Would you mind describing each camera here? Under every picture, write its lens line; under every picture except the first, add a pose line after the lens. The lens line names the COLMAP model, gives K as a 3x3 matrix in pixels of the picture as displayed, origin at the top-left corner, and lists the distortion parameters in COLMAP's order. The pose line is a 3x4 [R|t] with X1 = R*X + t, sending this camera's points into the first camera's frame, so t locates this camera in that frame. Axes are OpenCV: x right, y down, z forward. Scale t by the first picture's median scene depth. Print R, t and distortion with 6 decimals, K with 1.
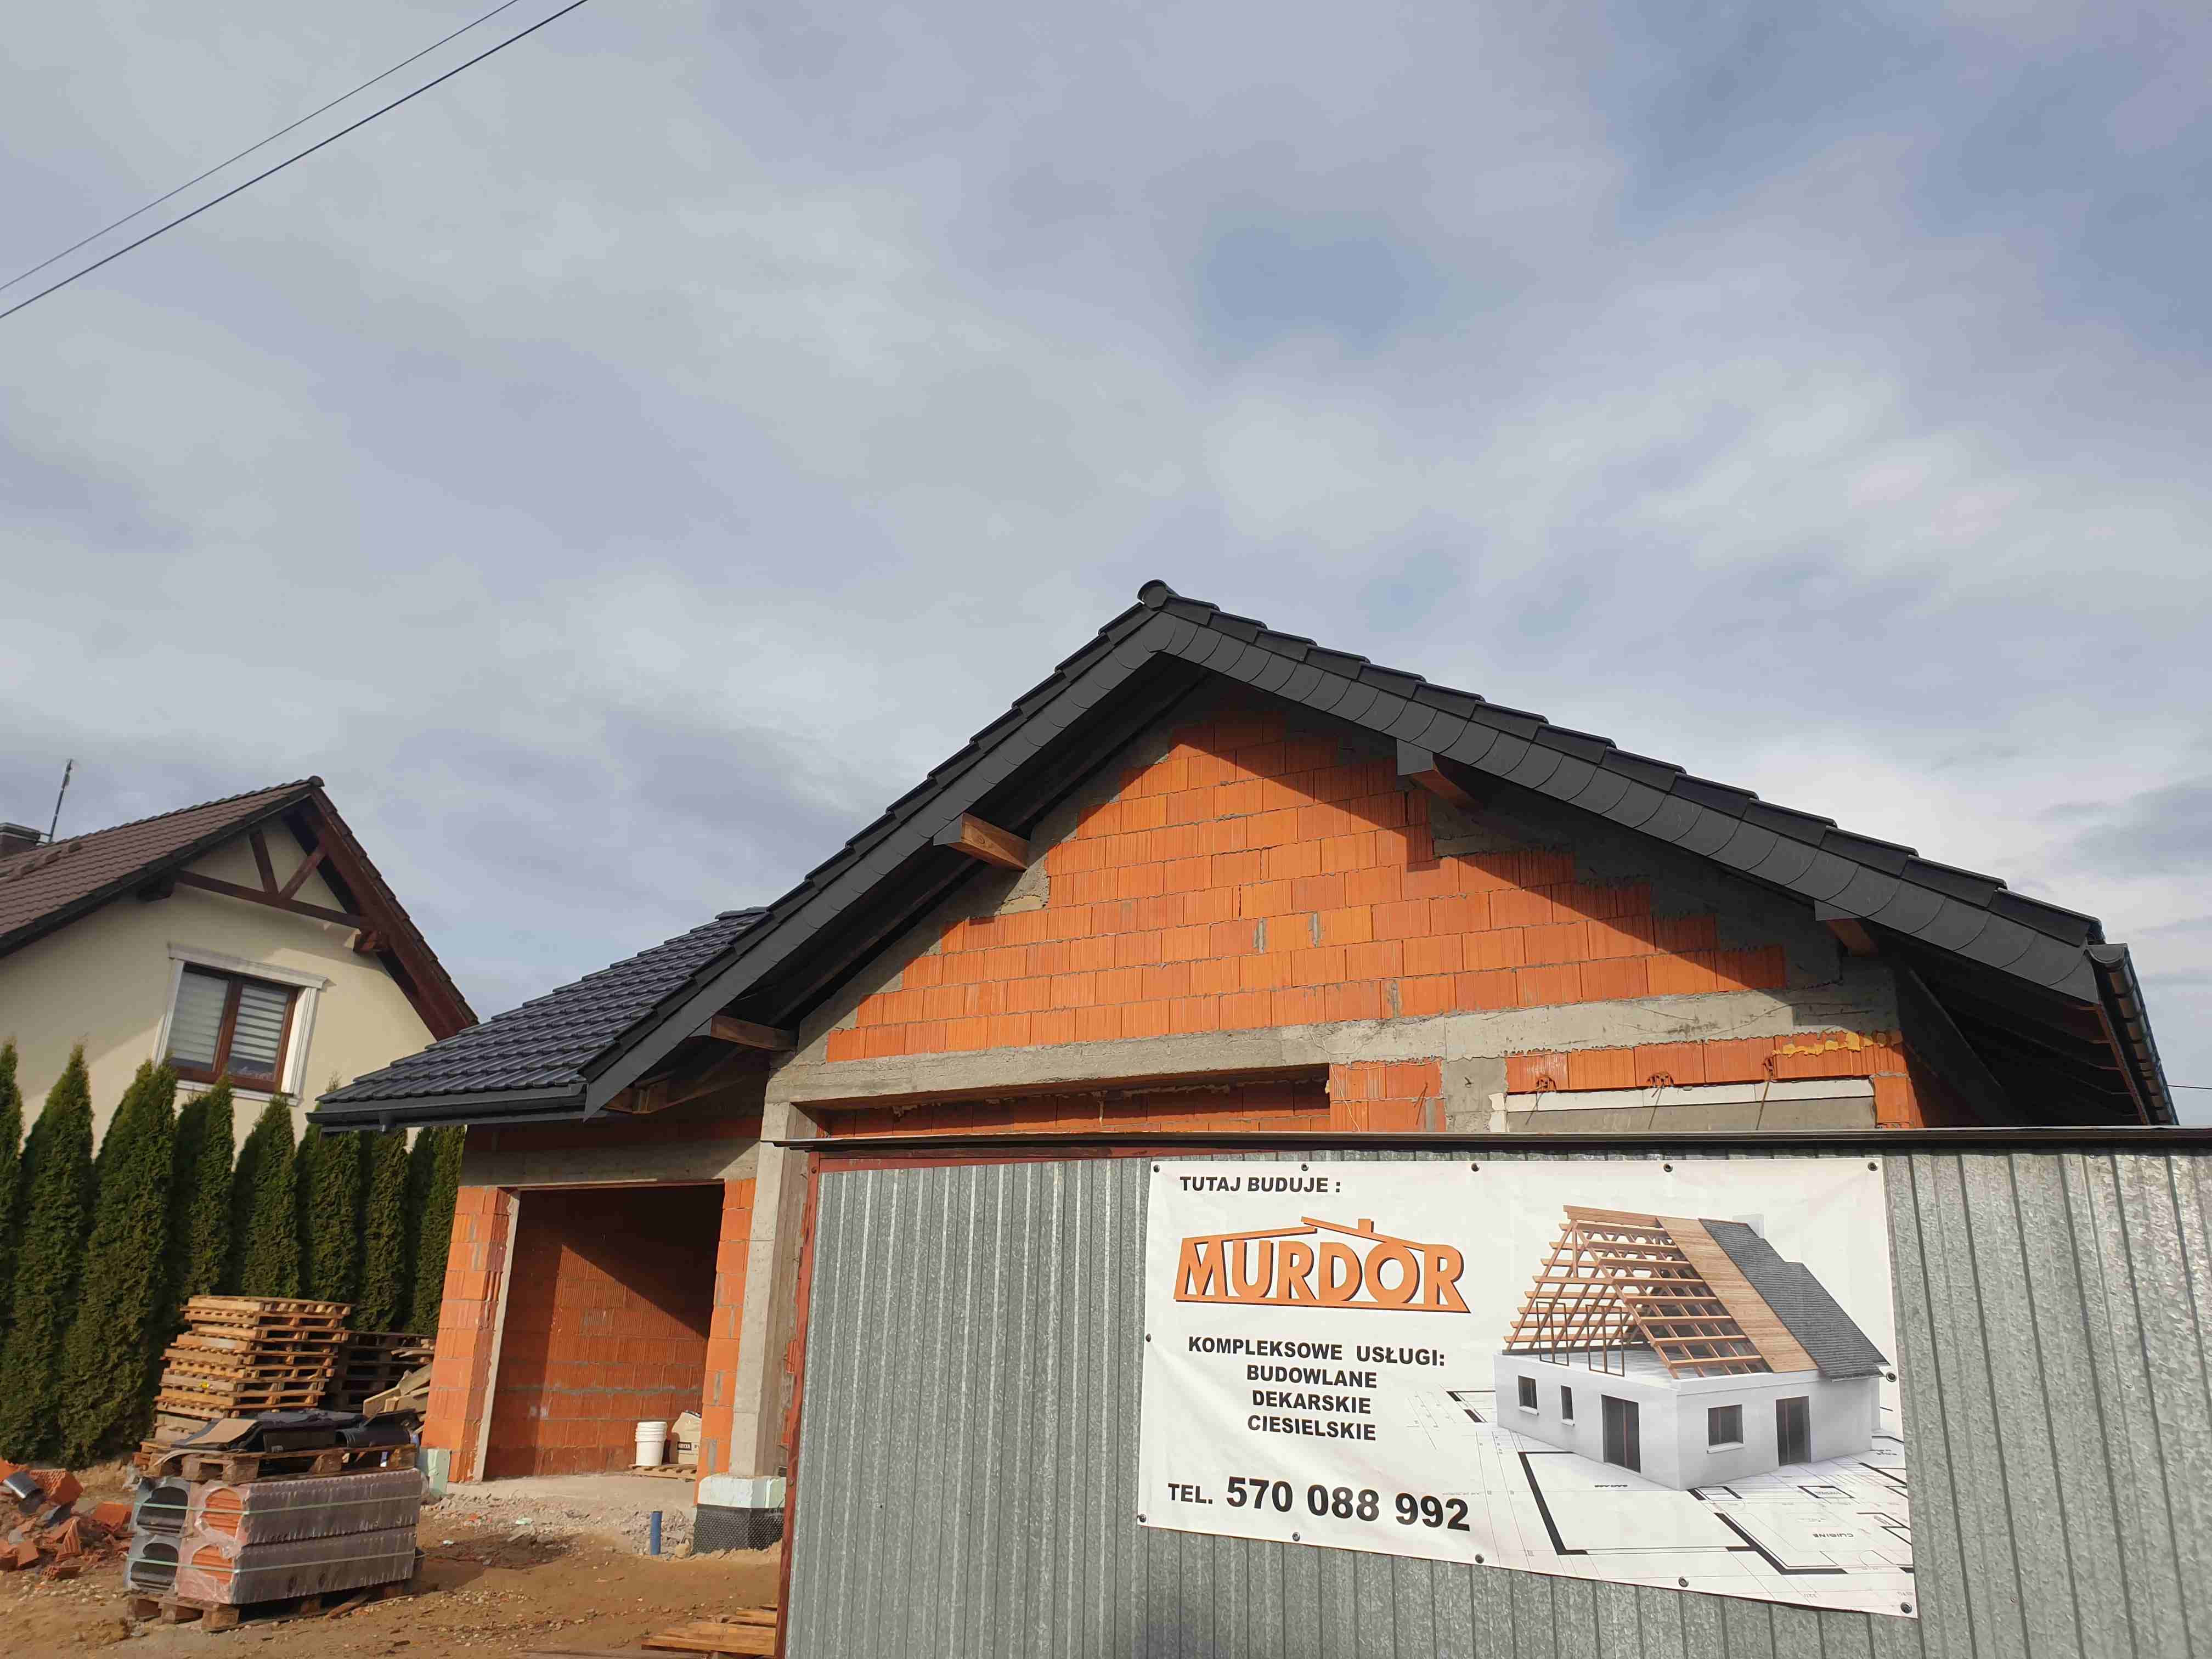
lens RADIAL K [[1688.9, 0, 1105.7], [0, 1688.9, 815.9], [0, 0, 1]] dist [0.007193, 0.000828]
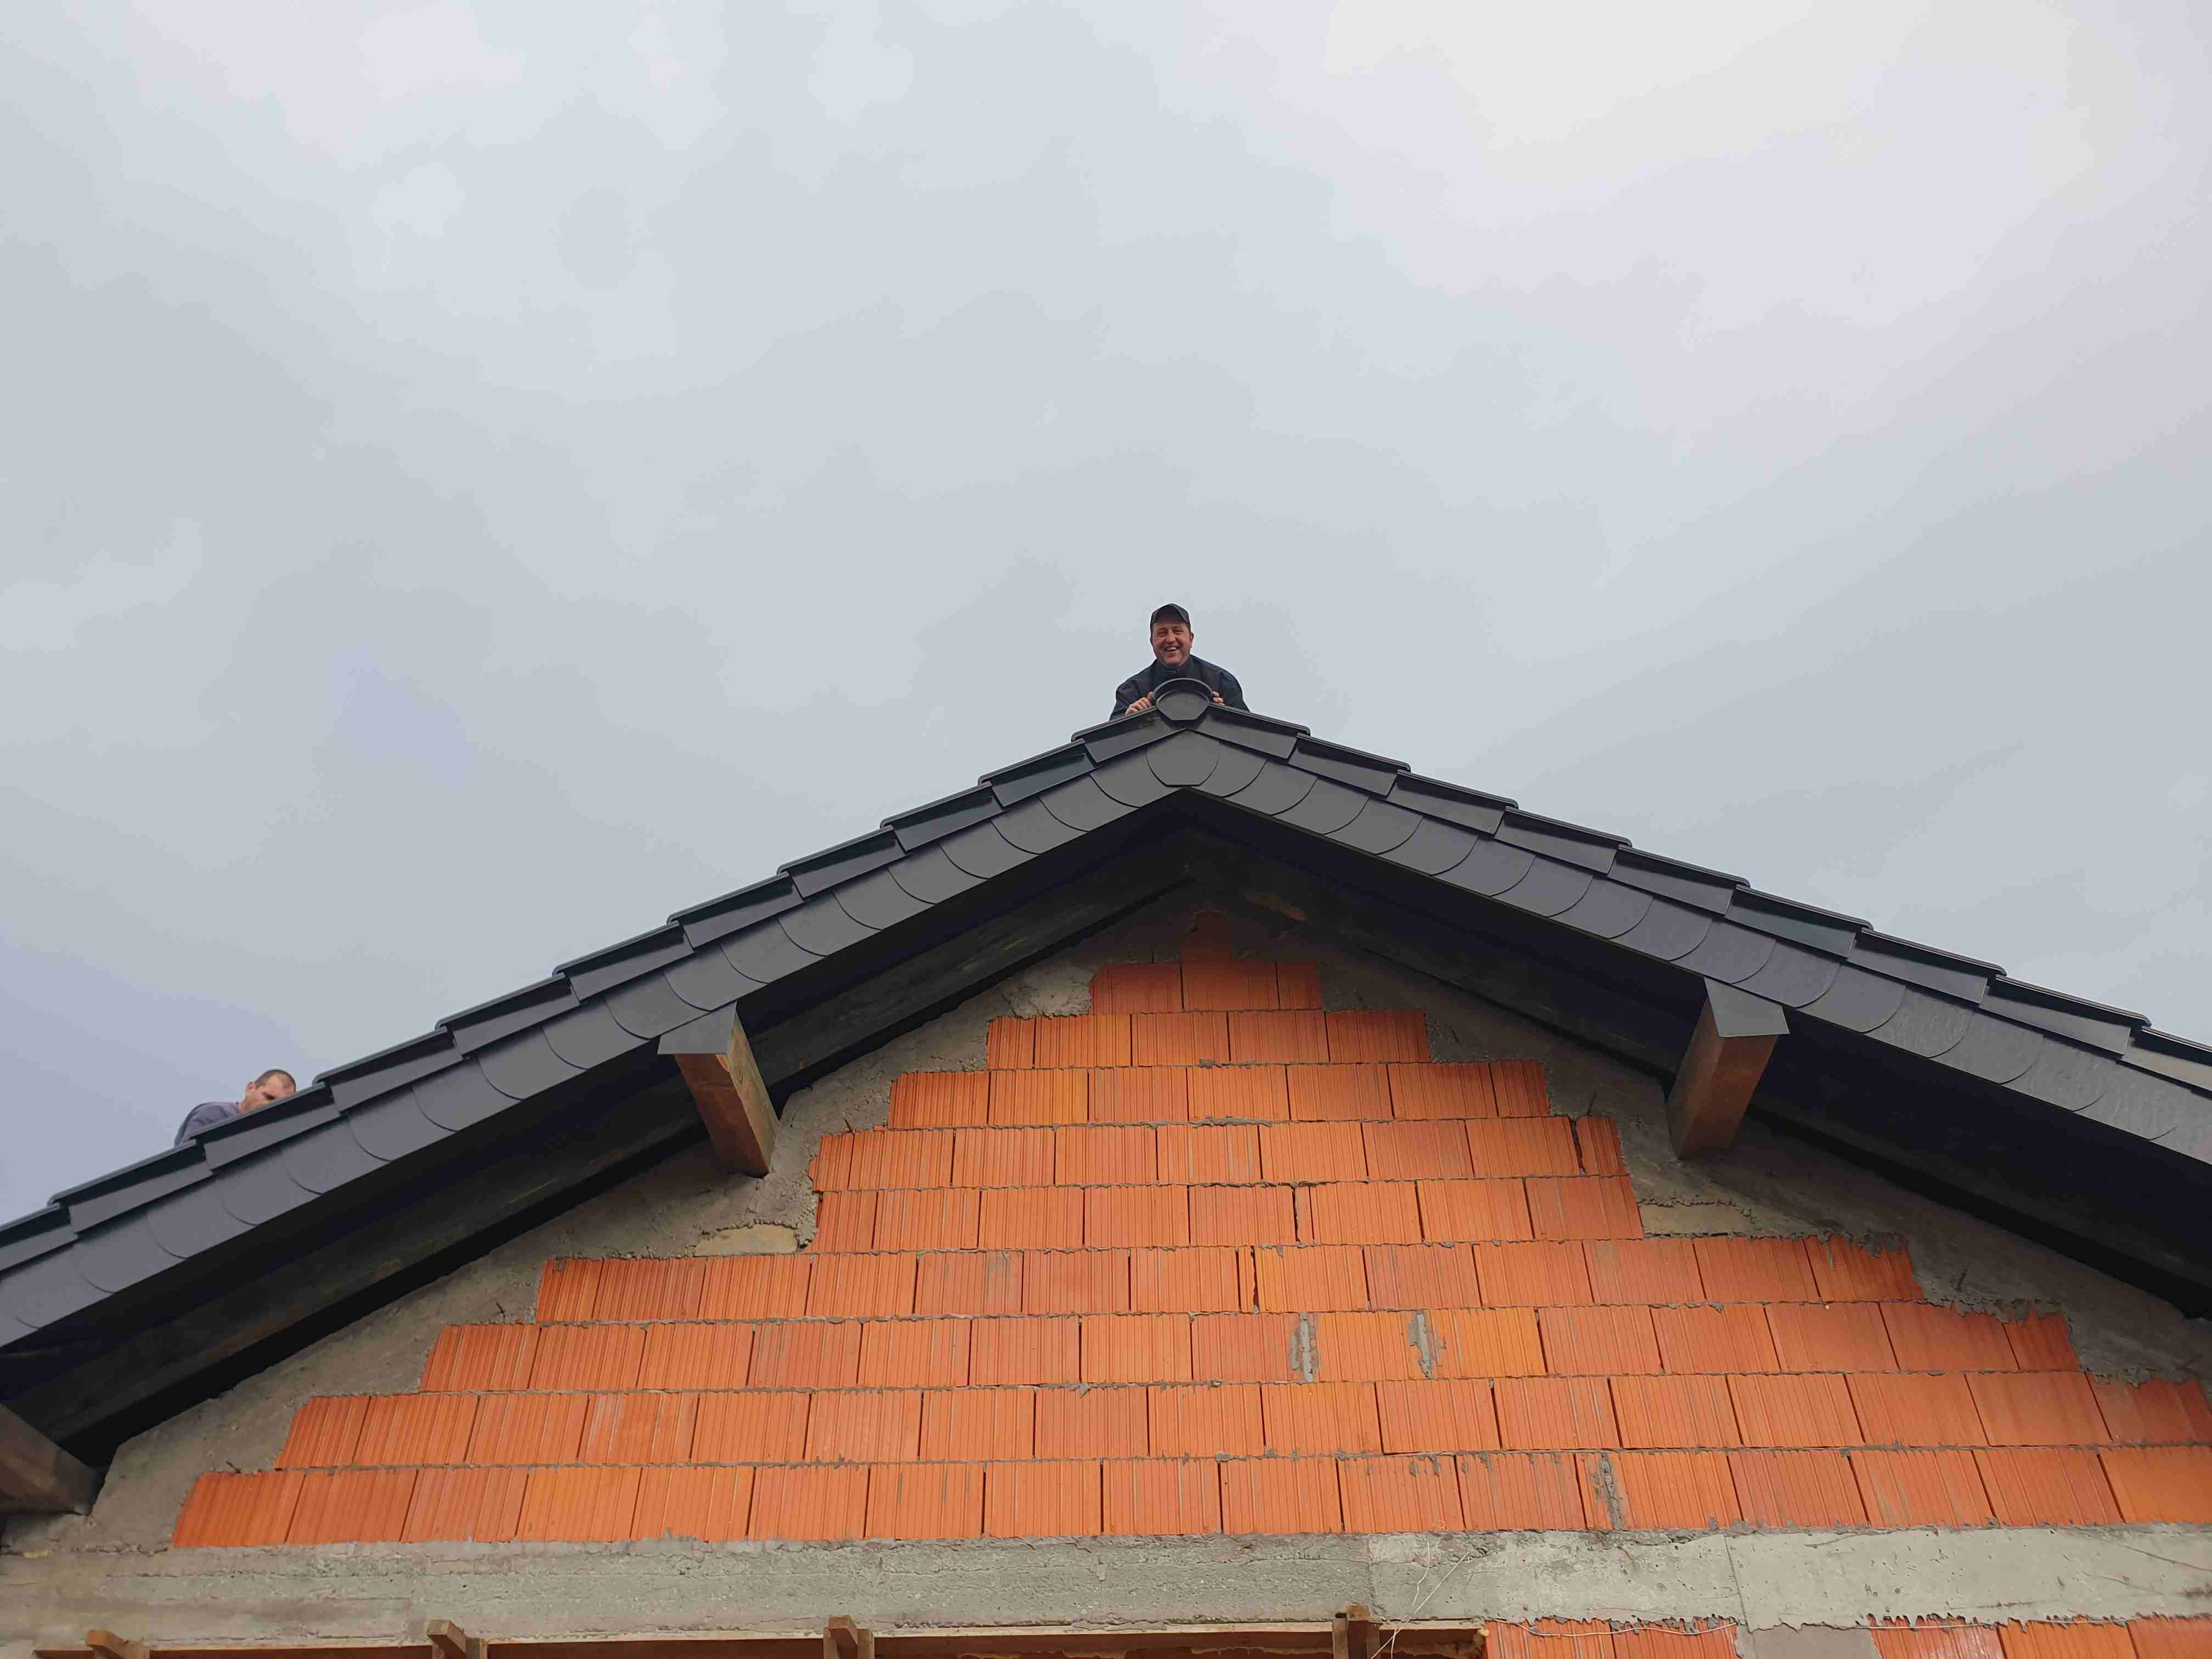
lens RADIAL K [[1693.0, 0, 1106.0], [0, 1693.0, 829.5], [0, 0, 1]] dist [-0.026985, 0.058840]
pose [[0.870923, 0.286928, 0.398955, -0.493115], [-0.123701, 0.913705, -0.387094, 0.314490], [-0.475595, 0.287778, 0.831260, 1.311216]]
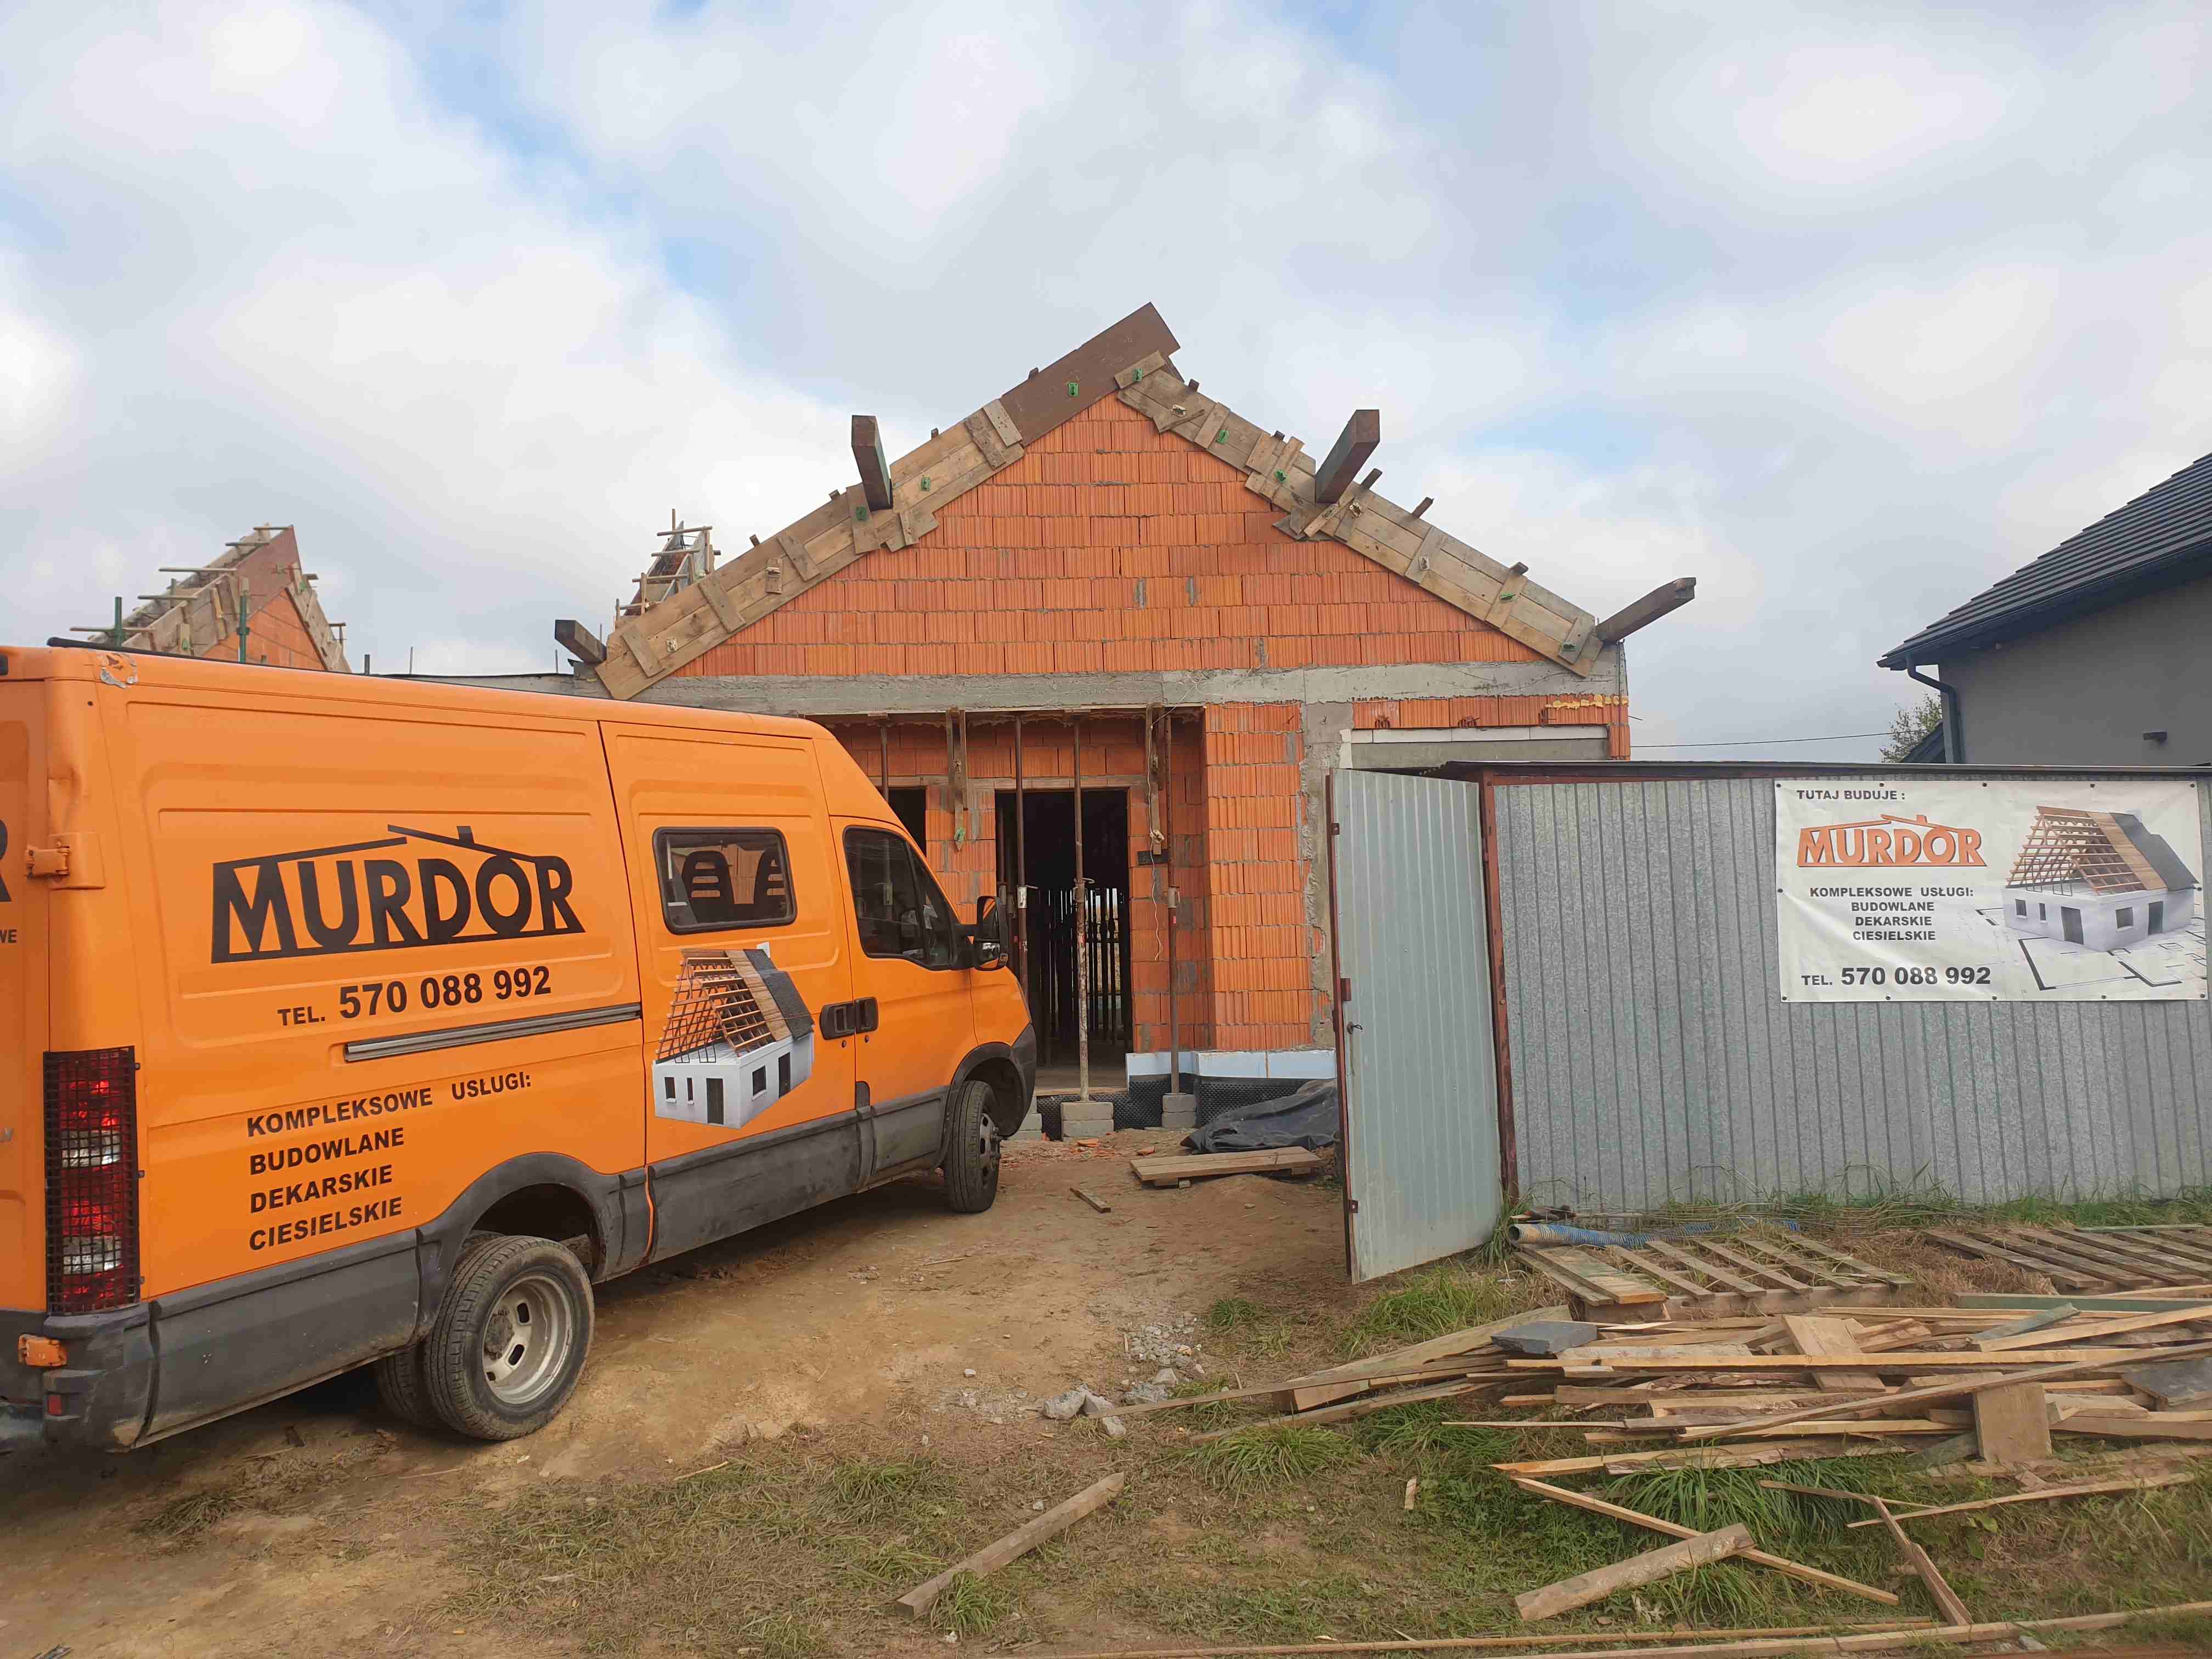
lens RADIAL K [[1723.0, 0, 1009.7], [0, 1723.0, 780.8], [0, 0, 1]] dist [0.002447, 0.002270]
pose [[0.834359, 0.007031, 0.551177, -1.508508], [-0.117165, 0.979332, 0.164868, 0.031370], [-0.538626, -0.202138, 0.817938, 0.102186]]
